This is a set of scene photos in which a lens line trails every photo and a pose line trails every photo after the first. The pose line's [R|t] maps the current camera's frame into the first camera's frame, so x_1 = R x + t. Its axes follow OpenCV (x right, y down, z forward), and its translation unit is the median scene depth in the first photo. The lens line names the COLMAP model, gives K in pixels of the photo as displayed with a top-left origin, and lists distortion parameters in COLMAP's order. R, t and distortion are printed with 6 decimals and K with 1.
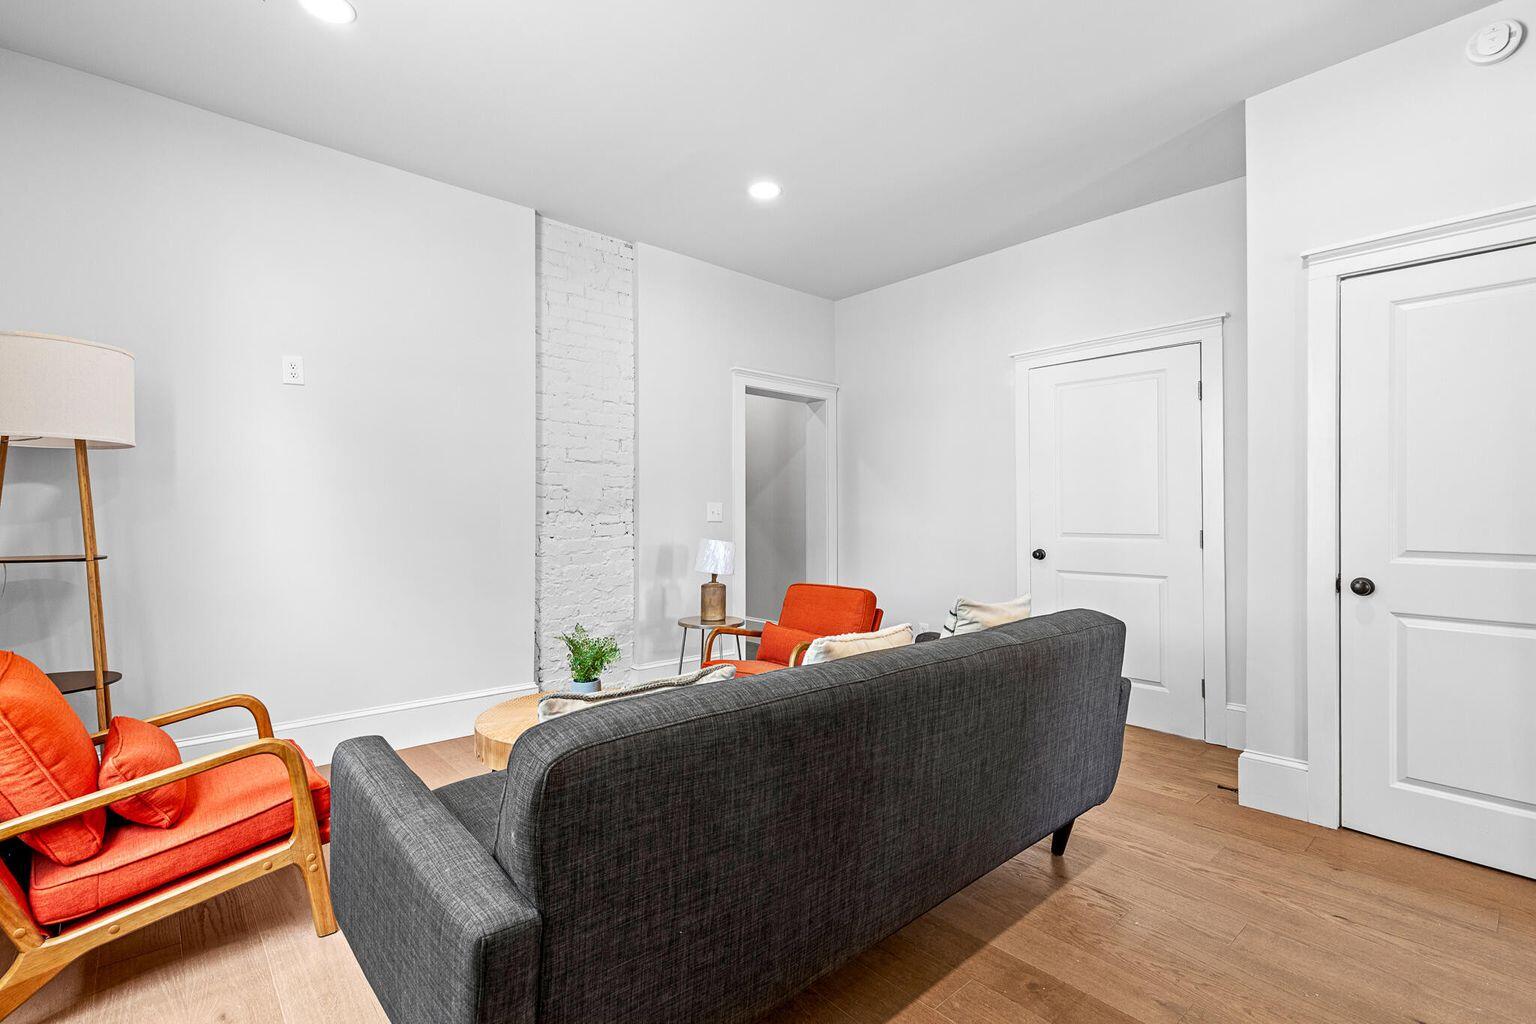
lens RADIAL K [[705.0, 0, 764.3], [0, 705.0, 514.0], [0, 0, 1]] dist [-0.001172, -0.000740]
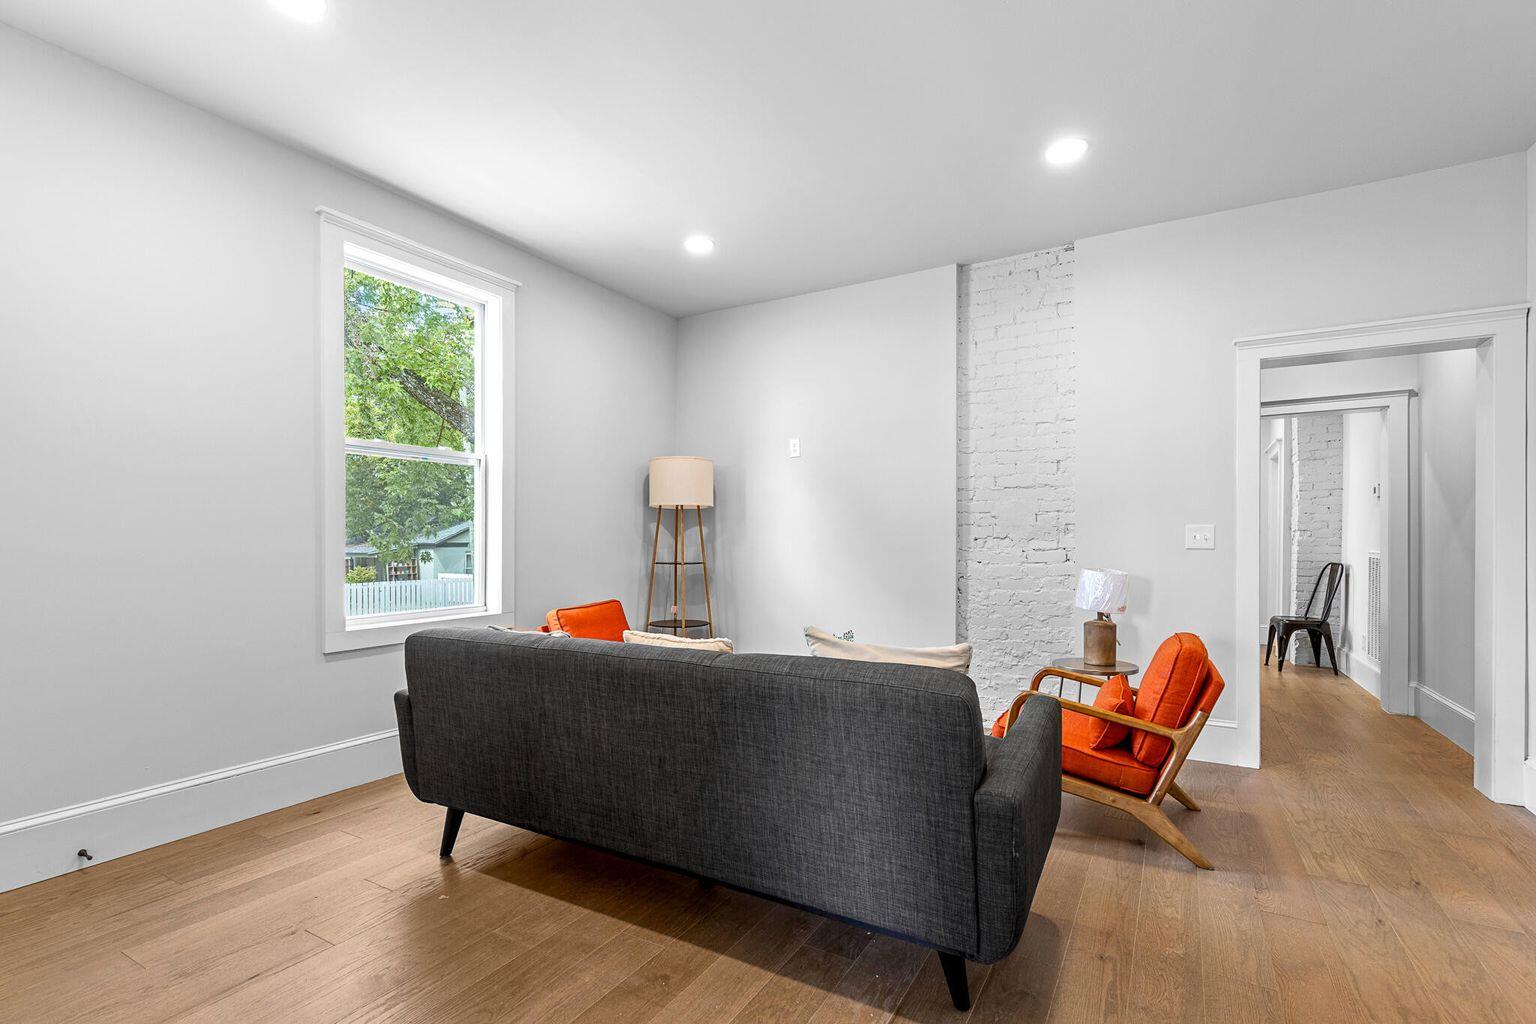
lens RADIAL K [[705.0, 0, 737.7], [0, 705.0, 548.0], [0, 0, 1]] dist [-0.001172, -0.000740]
pose [[0.295836, 0.002086, -0.955237, 0.932040], [0.007459, 0.999962, 0.004494, 0.006364], [0.955210, -0.008455, 0.295809, 0.512965]]
